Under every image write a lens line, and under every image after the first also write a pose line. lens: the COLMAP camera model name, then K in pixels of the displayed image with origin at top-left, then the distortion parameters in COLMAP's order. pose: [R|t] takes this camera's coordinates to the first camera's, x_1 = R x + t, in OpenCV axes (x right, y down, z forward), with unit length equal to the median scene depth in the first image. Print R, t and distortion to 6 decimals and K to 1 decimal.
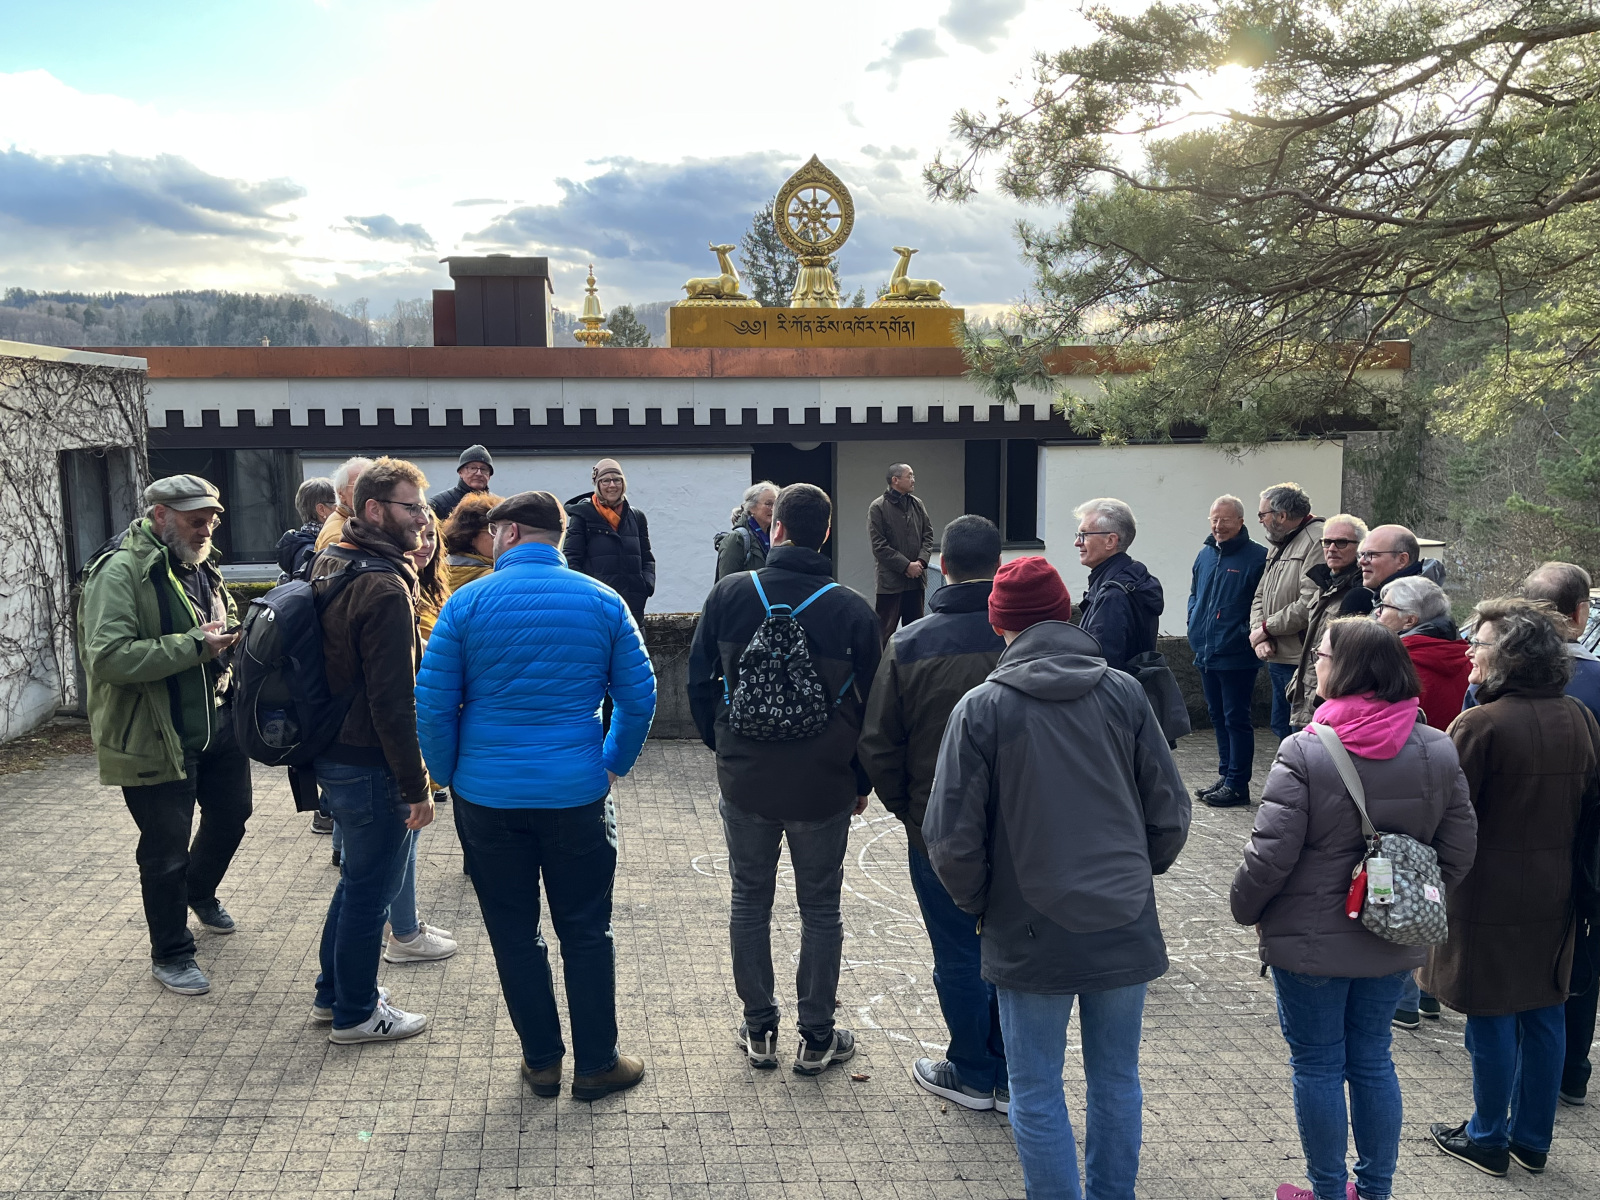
lens RADIAL K [[1436.3, 0, 808.0], [0, 1436.3, 600.6], [0, 0, 1]] dist [0.006482, -0.002266]
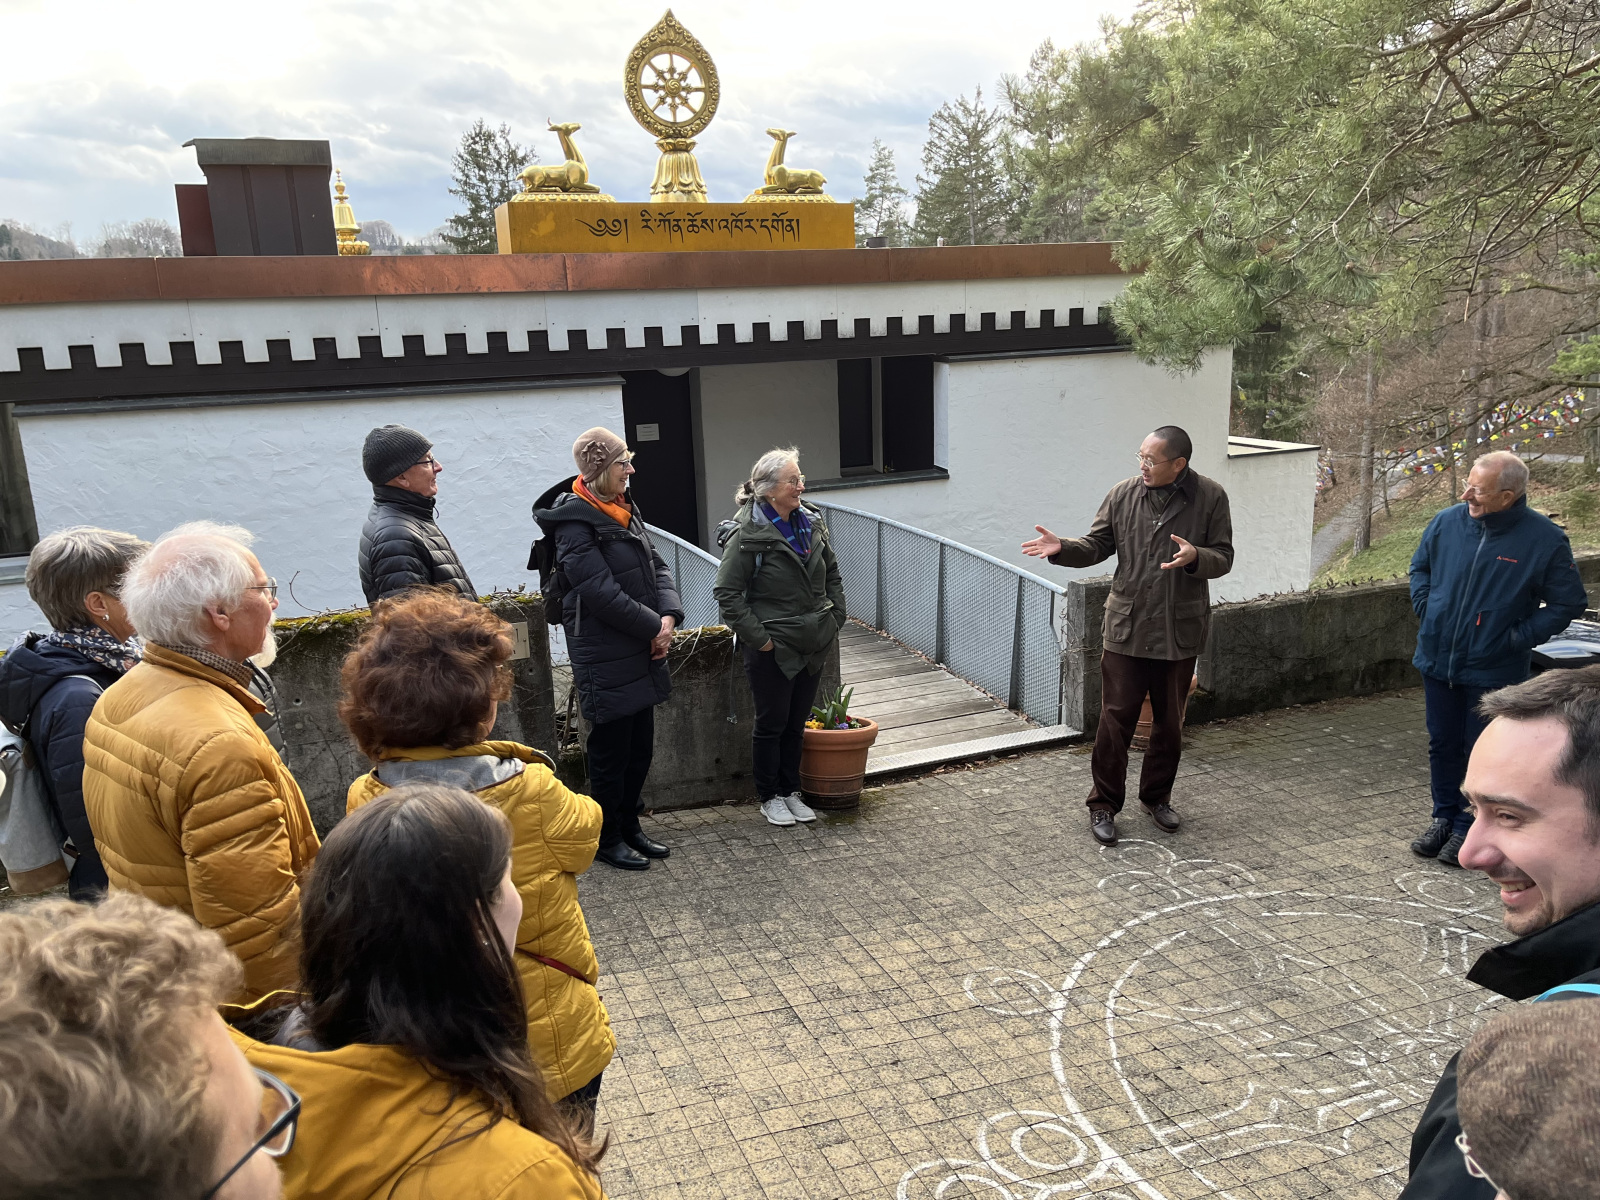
lens RADIAL K [[1194.5, 0, 794.2], [0, 1194.5, 596.1], [0, 0, 1]] dist [0.009247, -0.009484]
pose [[0.973349, -0.075776, 0.216449, -0.098273], [0.053892, 0.992981, 0.105285, -0.047010], [-0.222908, -0.090815, 0.970600, 0.291579]]
